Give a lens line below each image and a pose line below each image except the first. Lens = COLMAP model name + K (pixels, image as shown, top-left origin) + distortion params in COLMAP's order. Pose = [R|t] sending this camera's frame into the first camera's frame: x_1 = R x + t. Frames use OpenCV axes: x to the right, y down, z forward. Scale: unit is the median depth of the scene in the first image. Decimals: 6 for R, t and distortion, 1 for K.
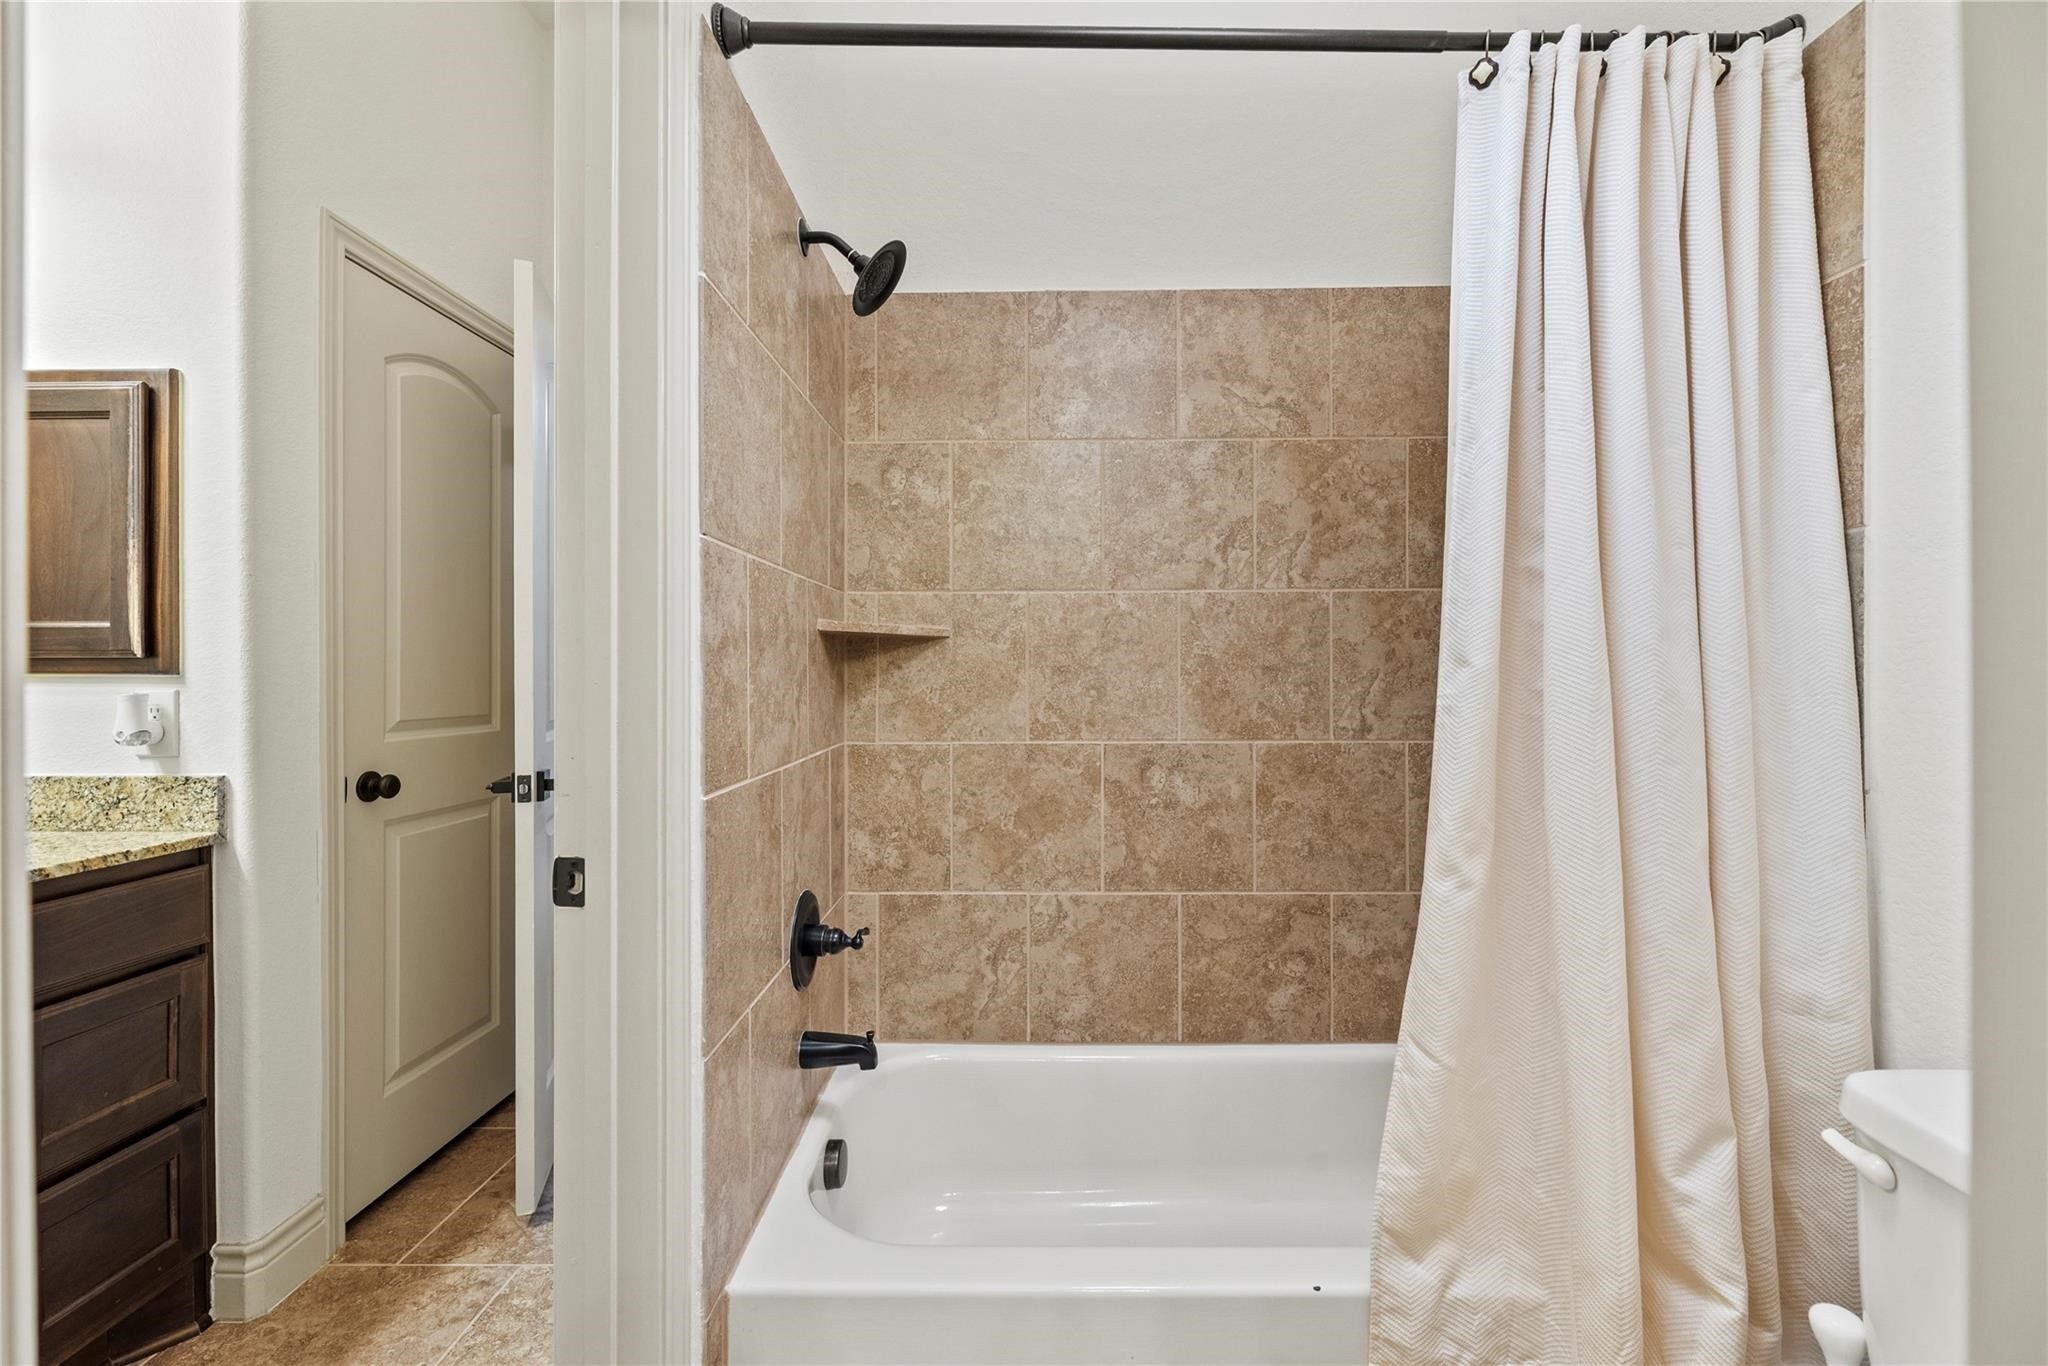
lens RADIAL K [[832.0, 0, 1027.6], [0, 832.0, 678.4], [0, 0, 1]] dist [0.000264, -0.000368]
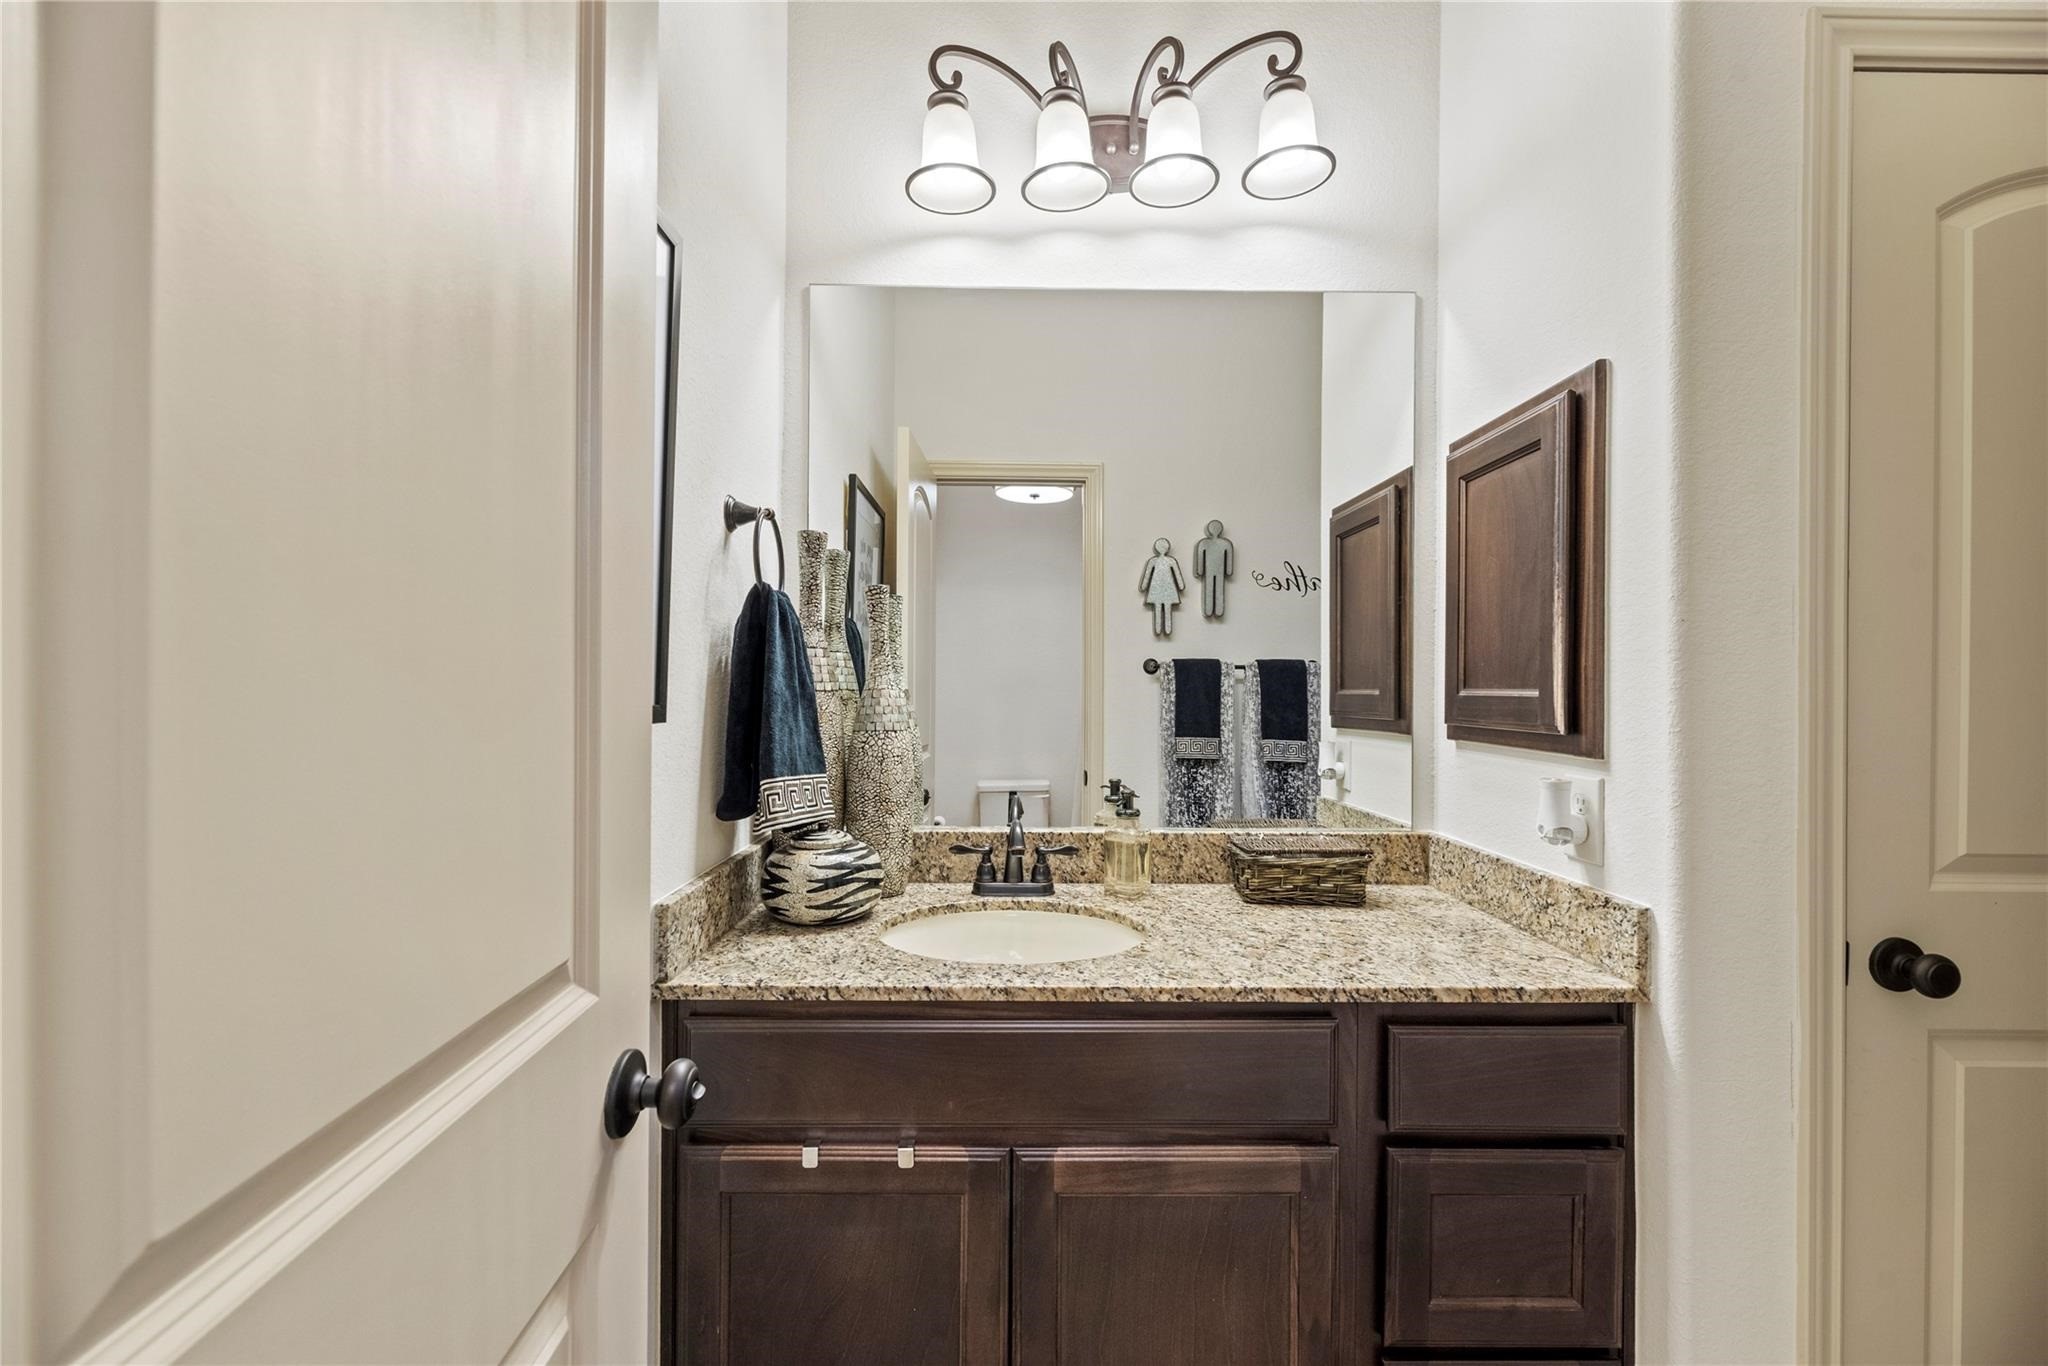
lens RADIAL K [[832.0, 0, 1022.2], [0, 832.0, 679.7], [0, 0, 1]] dist [0.000264, -0.000368]
pose [[0.011388, -0.002193, -0.999933, -0.268588], [-0.008565, 0.999961, -0.002291, -0.071426], [0.999898, 0.008591, 0.011369, 0.464866]]
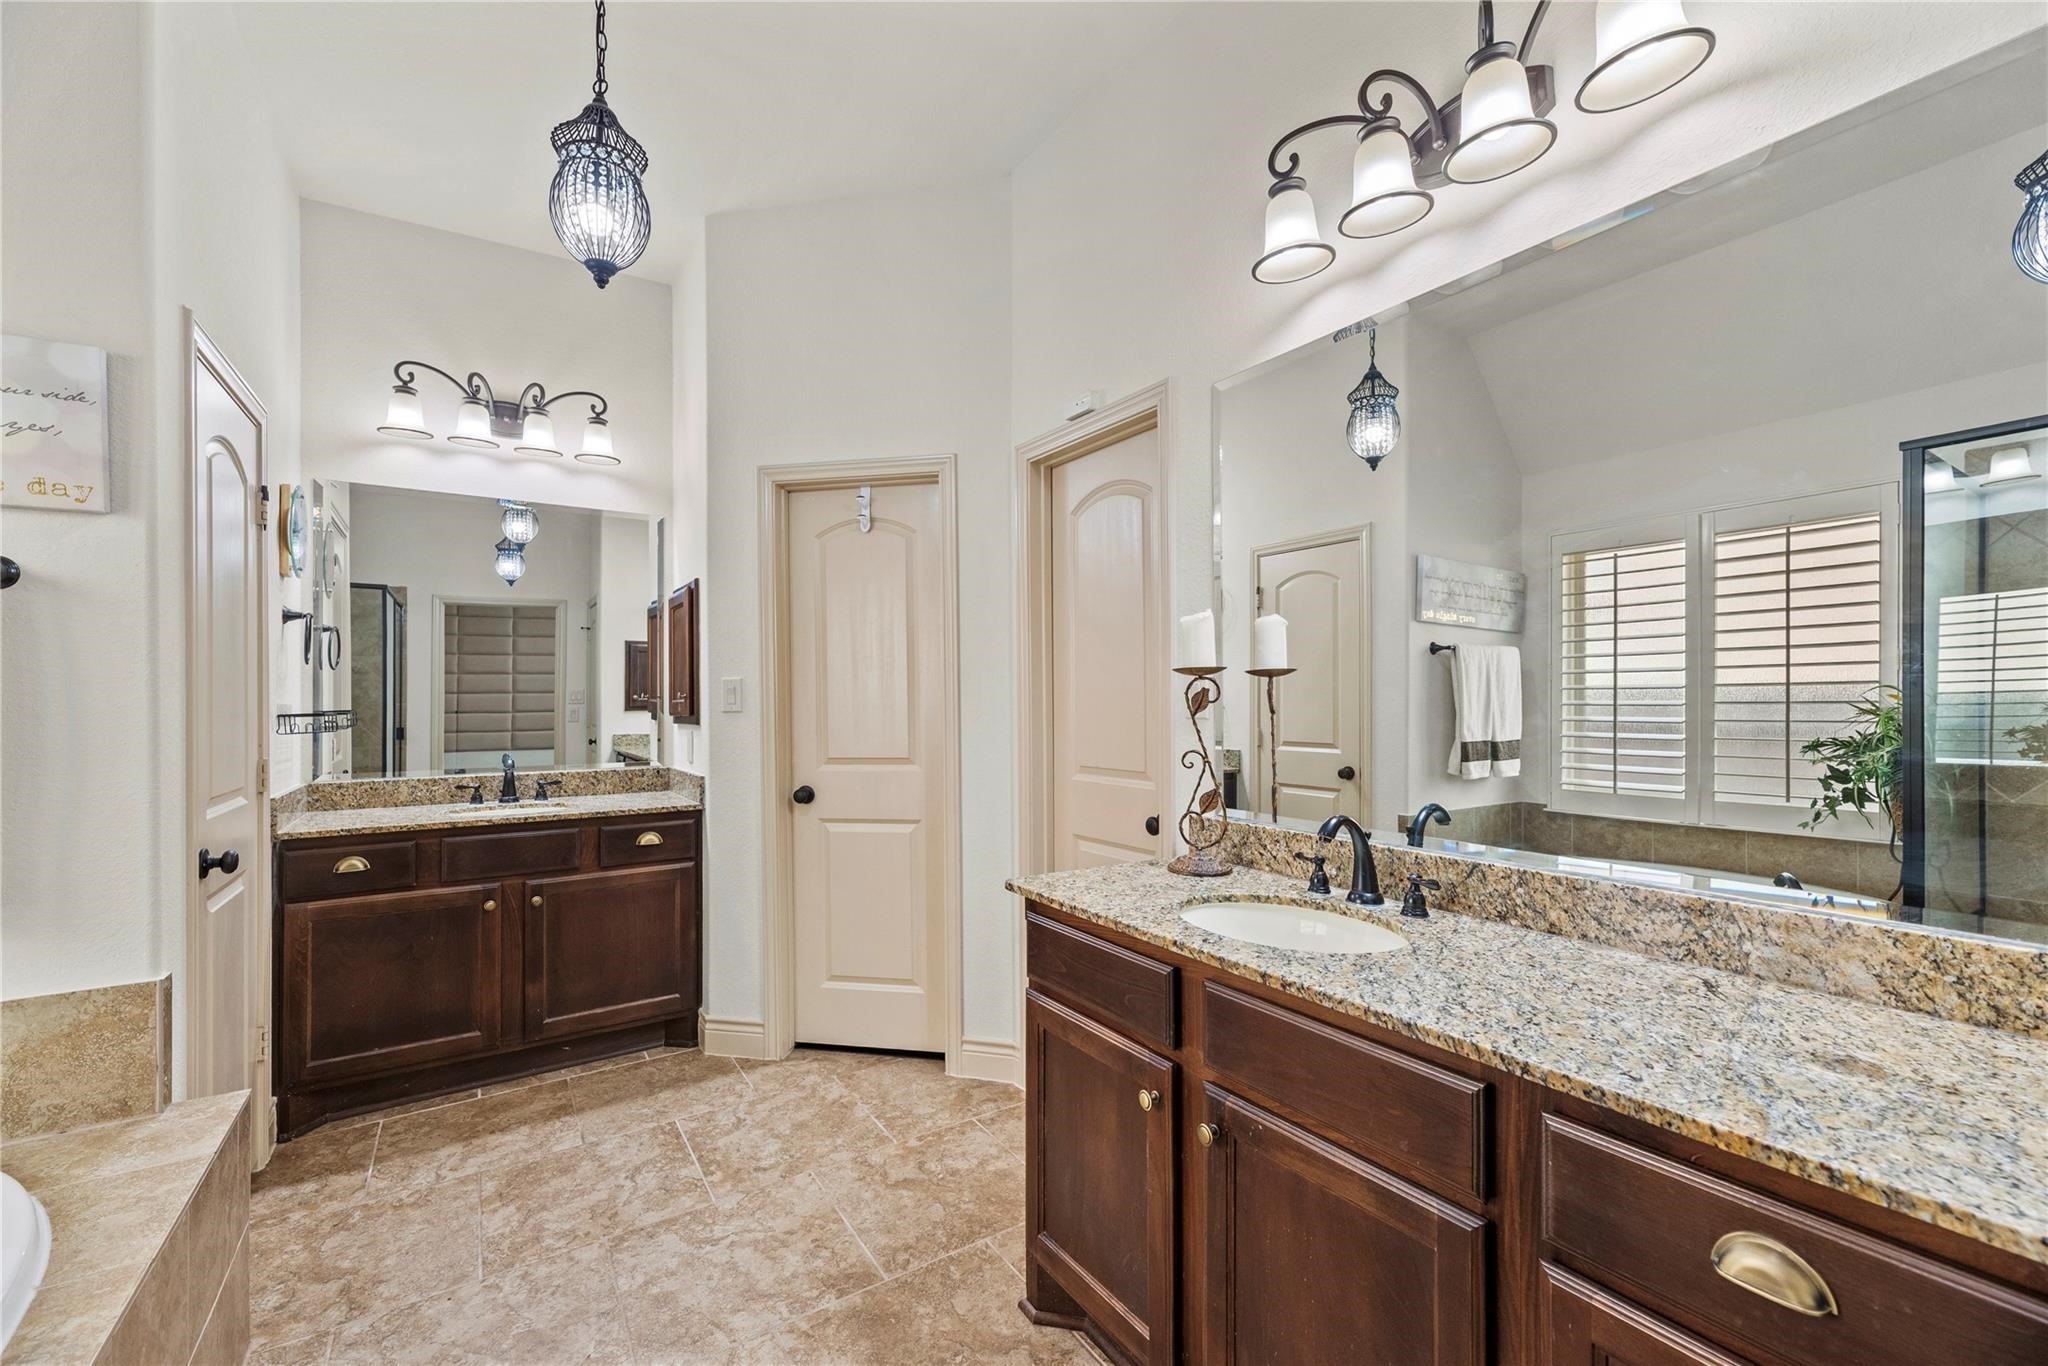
lens RADIAL K [[832.0, 0, 1019.9], [0, 832.0, 691.0], [0, 0, 1]] dist [0.000264, -0.000368]
pose [[0.551780, -0.011104, -0.833916, 1.225432], [-0.011442, 0.999716, -0.020882, -0.047970], [0.833911, 0.021064, 0.551496, 0.524257]]
